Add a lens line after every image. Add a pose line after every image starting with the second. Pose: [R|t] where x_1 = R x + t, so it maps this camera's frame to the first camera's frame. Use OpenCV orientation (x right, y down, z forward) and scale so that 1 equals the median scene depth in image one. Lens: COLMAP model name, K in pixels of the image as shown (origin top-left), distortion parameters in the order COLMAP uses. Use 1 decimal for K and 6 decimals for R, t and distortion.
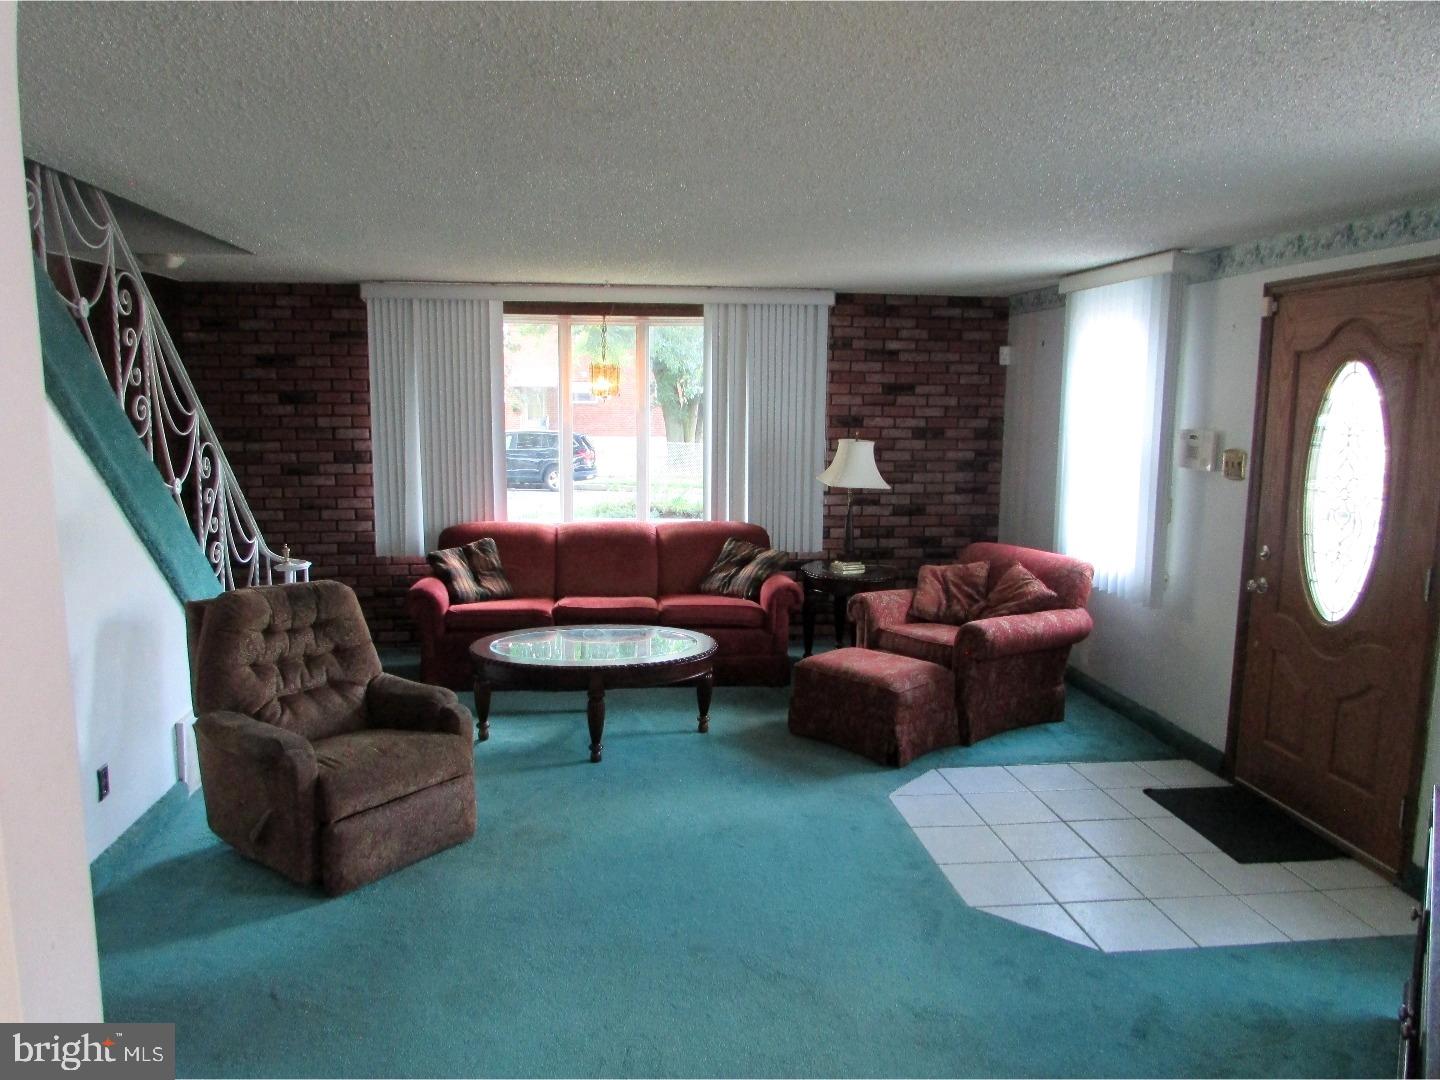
lens RADIAL K [[1034.2, 0, 720.0], [0, 1034.2, 540.0], [0, 0, 1]] dist [-0.036708, 0.032023]
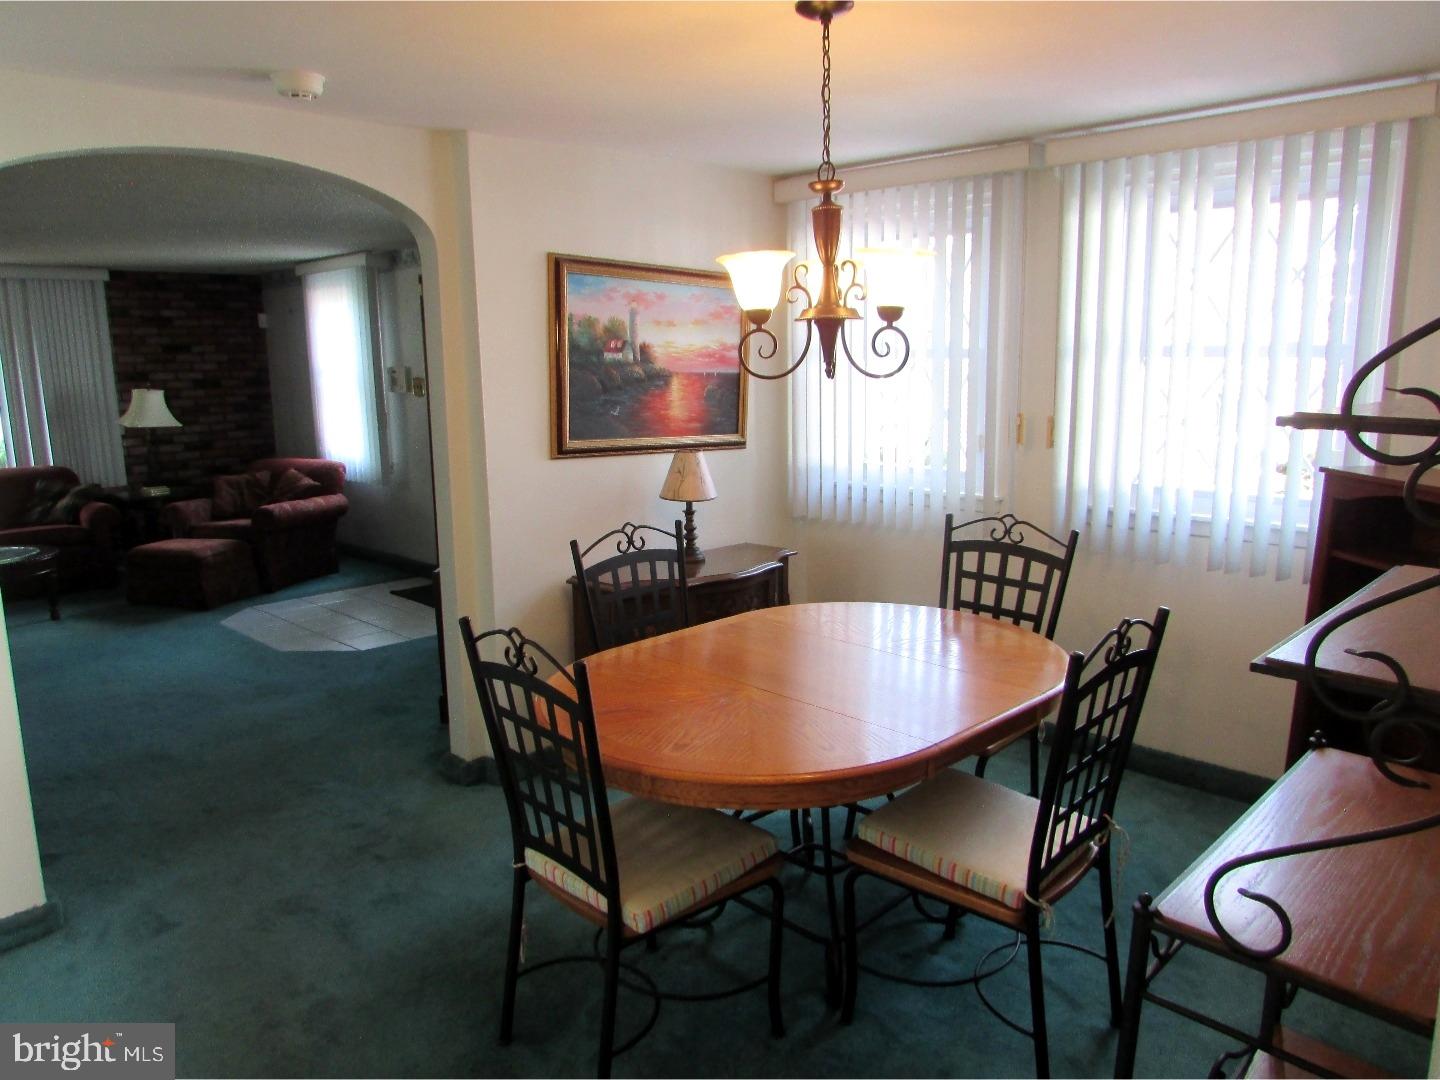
lens RADIAL K [[1034.2, 0, 720.0], [0, 1034.2, 540.0], [0, 0, 1]] dist [-0.036708, 0.032023]
pose [[0.783546, -0.133245, 0.606878, -0.100297], [0.112650, 0.991012, 0.072142, 0.070957], [-0.611036, 0.011838, 0.791514, -0.398765]]
